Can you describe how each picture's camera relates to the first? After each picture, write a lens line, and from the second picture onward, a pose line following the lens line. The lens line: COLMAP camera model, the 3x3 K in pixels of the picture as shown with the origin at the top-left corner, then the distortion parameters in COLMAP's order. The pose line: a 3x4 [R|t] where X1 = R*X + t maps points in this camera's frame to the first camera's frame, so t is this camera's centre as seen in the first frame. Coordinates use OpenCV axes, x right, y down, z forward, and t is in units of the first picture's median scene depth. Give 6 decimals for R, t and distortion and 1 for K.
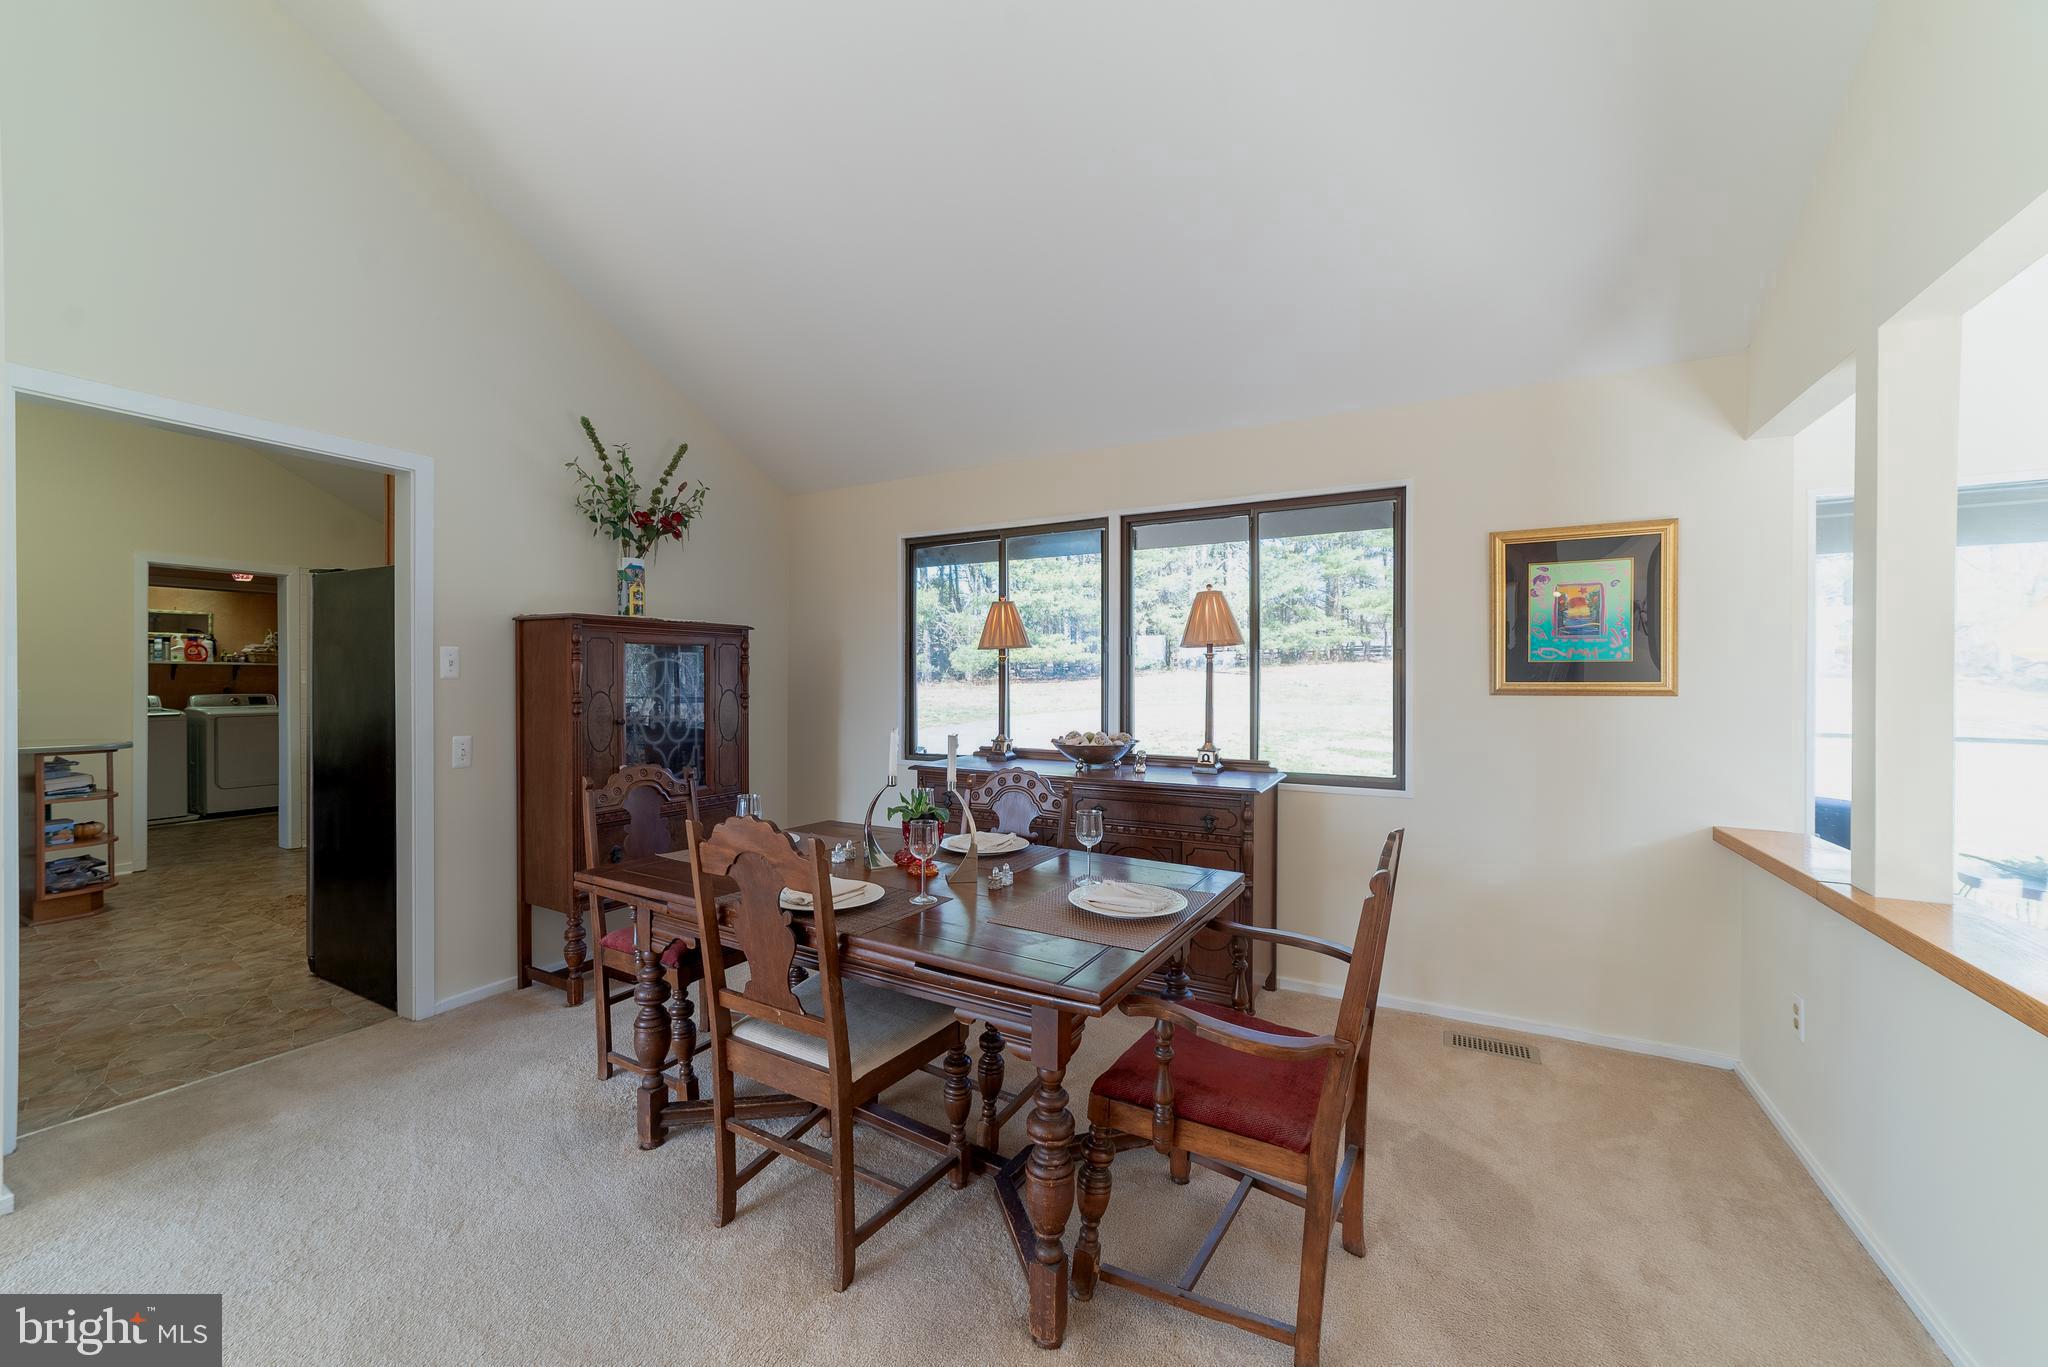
lens RADIAL K [[789.1, 0, 1011.4], [0, 789.1, 683.8], [0, 0, 1]] dist [-0.022314, 0.008451]
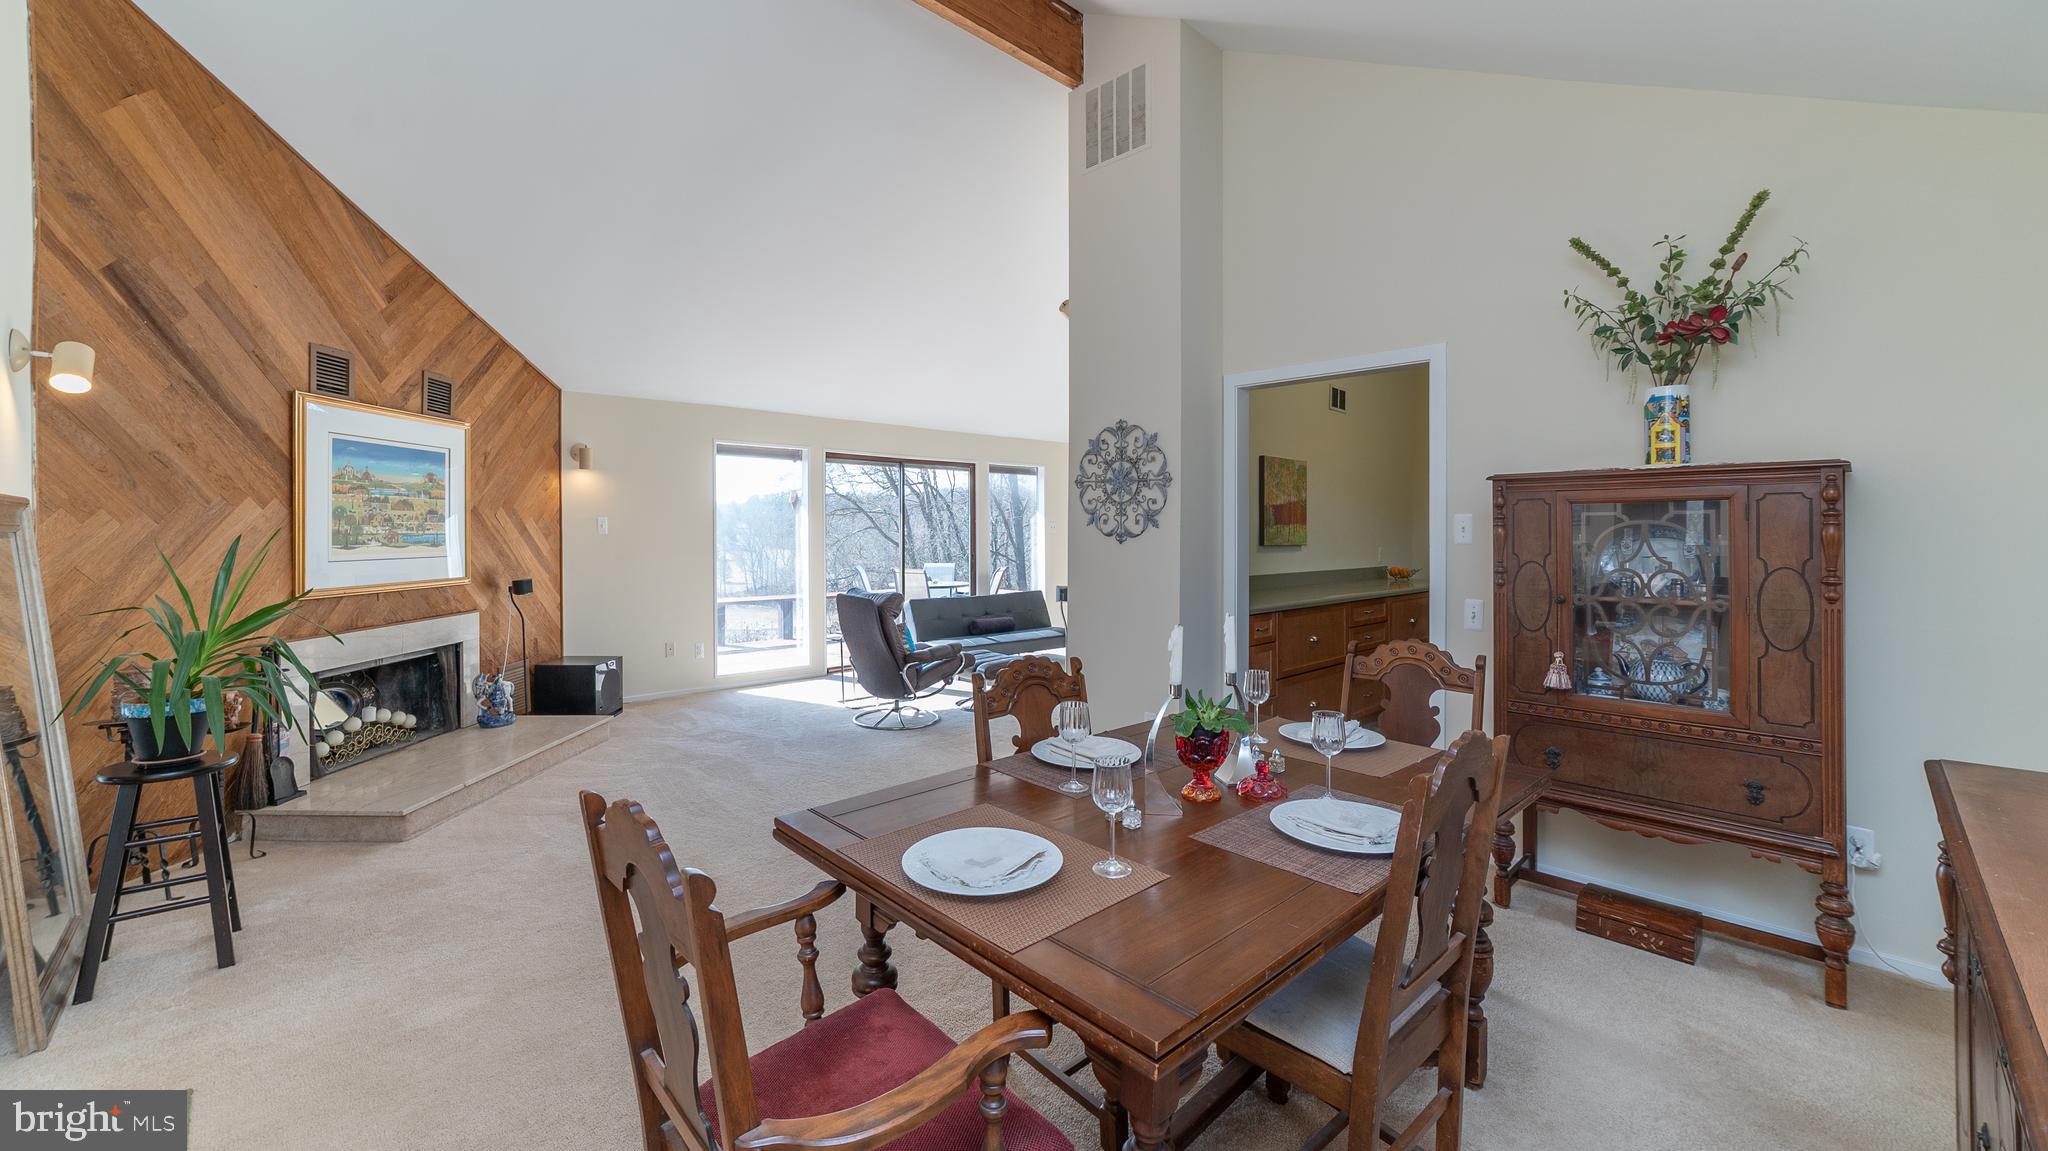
lens RADIAL K [[826.2, 0, 1018.4], [0, 826.2, 523.7], [0, 0, 1]] dist [0.001030, 0.000293]
pose [[-0.292486, -0.009590, -0.956222, 0.469542], [-0.010064, 0.999925, -0.006950, -0.017996], [0.956217, 0.007591, -0.292561, 0.667021]]
